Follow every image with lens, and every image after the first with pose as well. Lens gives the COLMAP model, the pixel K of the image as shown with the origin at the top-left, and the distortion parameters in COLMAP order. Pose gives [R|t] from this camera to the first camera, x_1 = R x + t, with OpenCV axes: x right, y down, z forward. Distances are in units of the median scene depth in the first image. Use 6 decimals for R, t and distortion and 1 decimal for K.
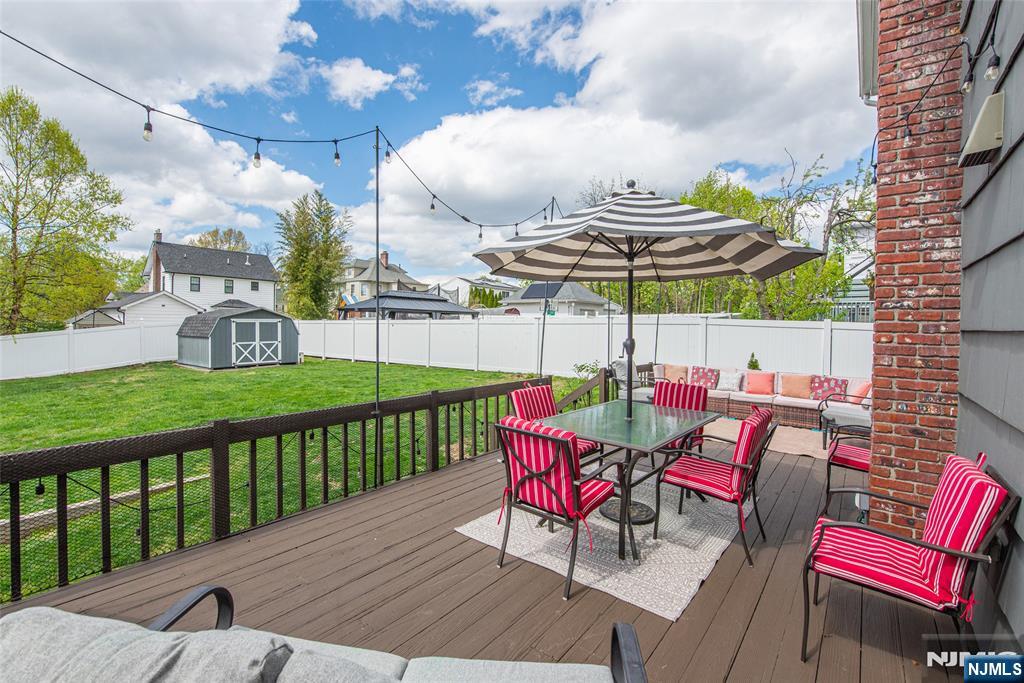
lens RADIAL K [[449.5, 0, 478.6], [0, 449.5, 342.2], [0, 0, 1]] dist [-0.014138, -0.000046]
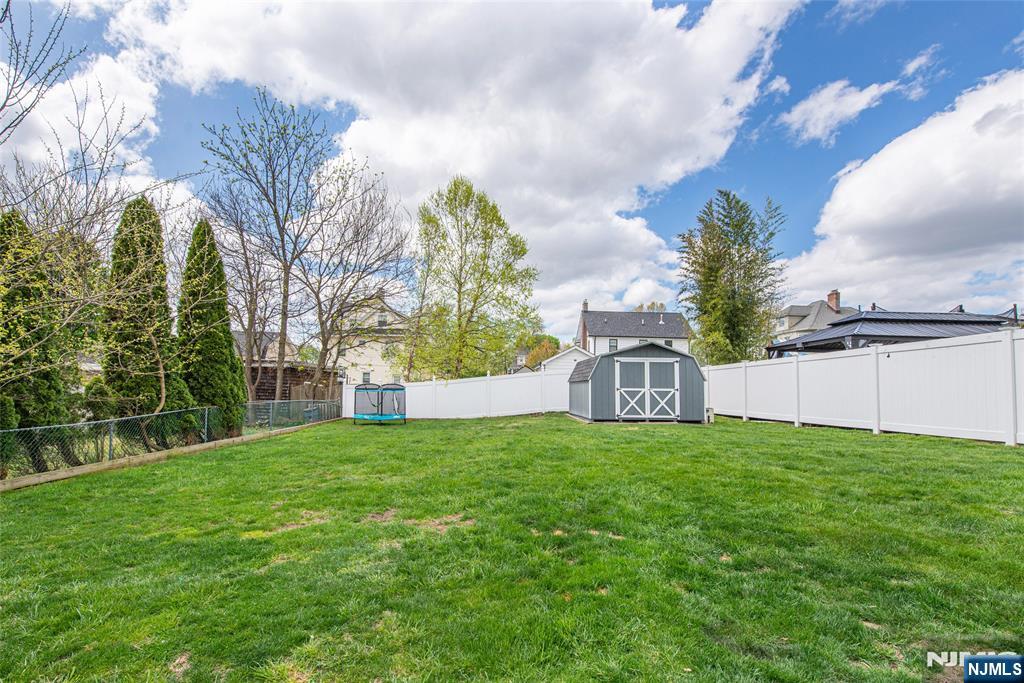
lens RADIAL K [[449.5, 0, 478.6], [0, 449.5, 342.2], [0, 0, 1]] dist [-0.014138, -0.000046]
pose [[0.640520, -0.063860, -0.765282, -0.089889], [-0.049929, 0.990965, -0.124481, 0.028282], [0.766317, 0.117942, 0.631544, 0.284492]]
